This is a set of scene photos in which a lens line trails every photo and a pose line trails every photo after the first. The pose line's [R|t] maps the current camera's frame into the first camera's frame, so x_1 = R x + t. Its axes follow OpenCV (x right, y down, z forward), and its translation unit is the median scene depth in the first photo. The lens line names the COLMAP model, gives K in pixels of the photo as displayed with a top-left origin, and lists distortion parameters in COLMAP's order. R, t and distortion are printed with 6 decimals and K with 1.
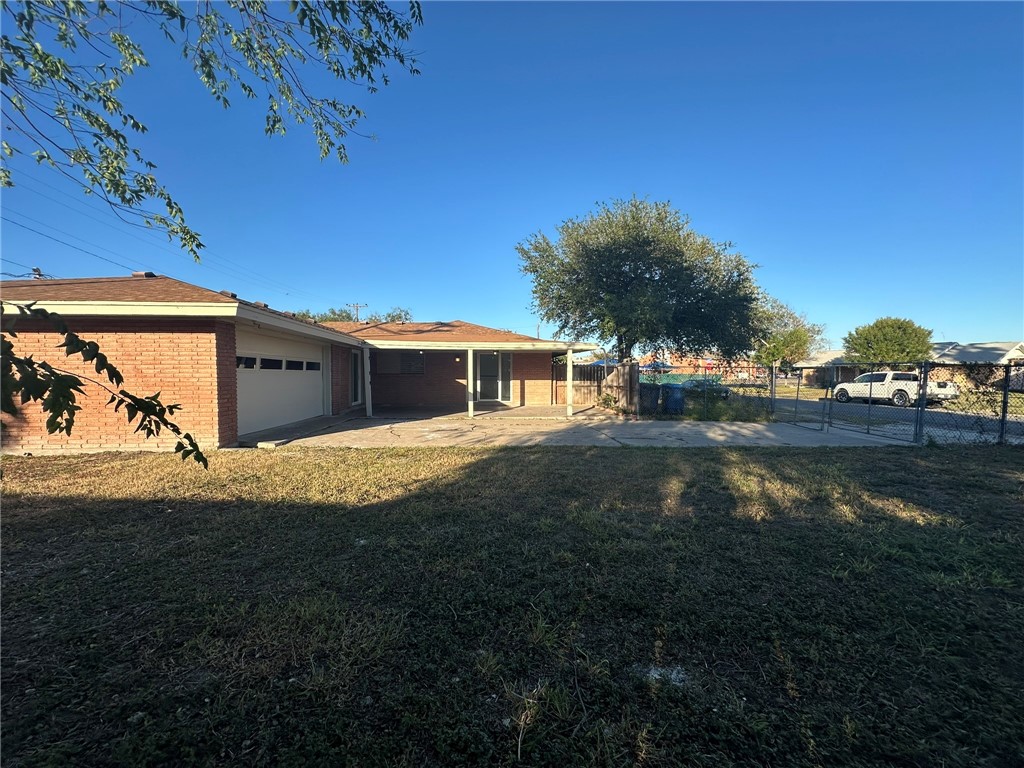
lens RADIAL K [[408.0, 0, 513.0], [0, 408.0, 384.6], [0, 0, 1]] dist [-0.001667, 0.000057]
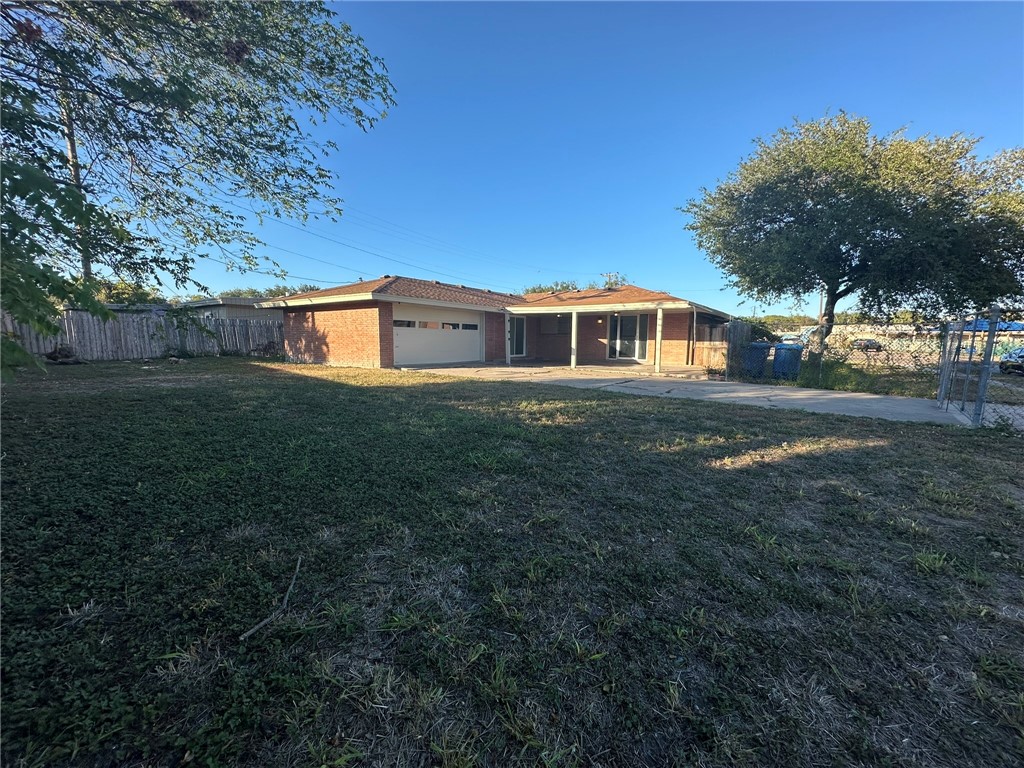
lens RADIAL K [[408.0, 0, 506.9], [0, 408.0, 383.7], [0, 0, 1]] dist [-0.001667, 0.000057]
pose [[0.772474, 0.081427, -0.629804, 0.519031], [-0.027387, 0.995094, 0.095064, 0.014965], [0.634456, -0.056186, 0.770914, -0.070455]]
